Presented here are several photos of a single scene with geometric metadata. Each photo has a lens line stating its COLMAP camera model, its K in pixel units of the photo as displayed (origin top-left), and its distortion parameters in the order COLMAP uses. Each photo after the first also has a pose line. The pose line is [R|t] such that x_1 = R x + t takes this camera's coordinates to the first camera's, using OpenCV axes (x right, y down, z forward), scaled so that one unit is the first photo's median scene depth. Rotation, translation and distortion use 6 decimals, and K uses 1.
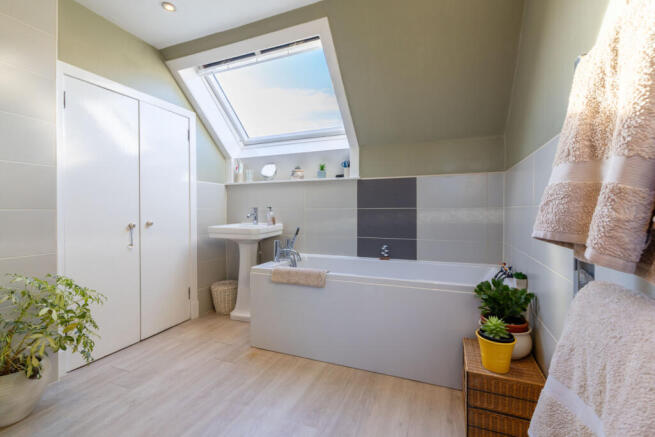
lens RADIAL K [[280.9, 0, 327.2], [0, 280.9, 216.7], [0, 0, 1]] dist [-0.002021, 0.000541]
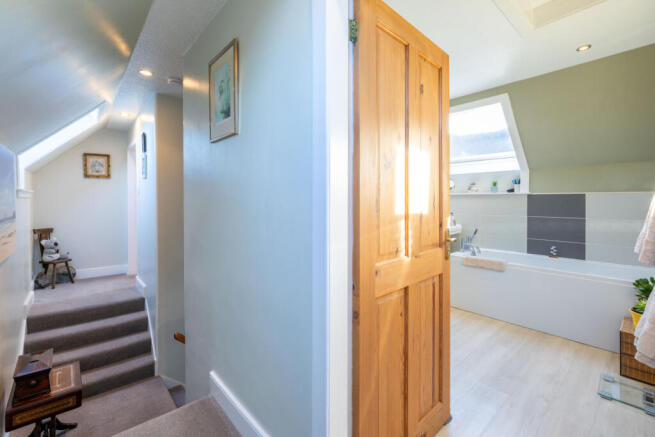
lens RADIAL K [[280.9, 0, 330.1], [0, 280.9, 203.2], [0, 0, 1]] dist [-0.002021, 0.000541]
pose [[0.898246, 0.007889, -0.439422, -0.150042], [-0.010682, 0.999935, -0.003883, -0.079554], [0.439363, 0.008182, 0.898272, -0.602801]]
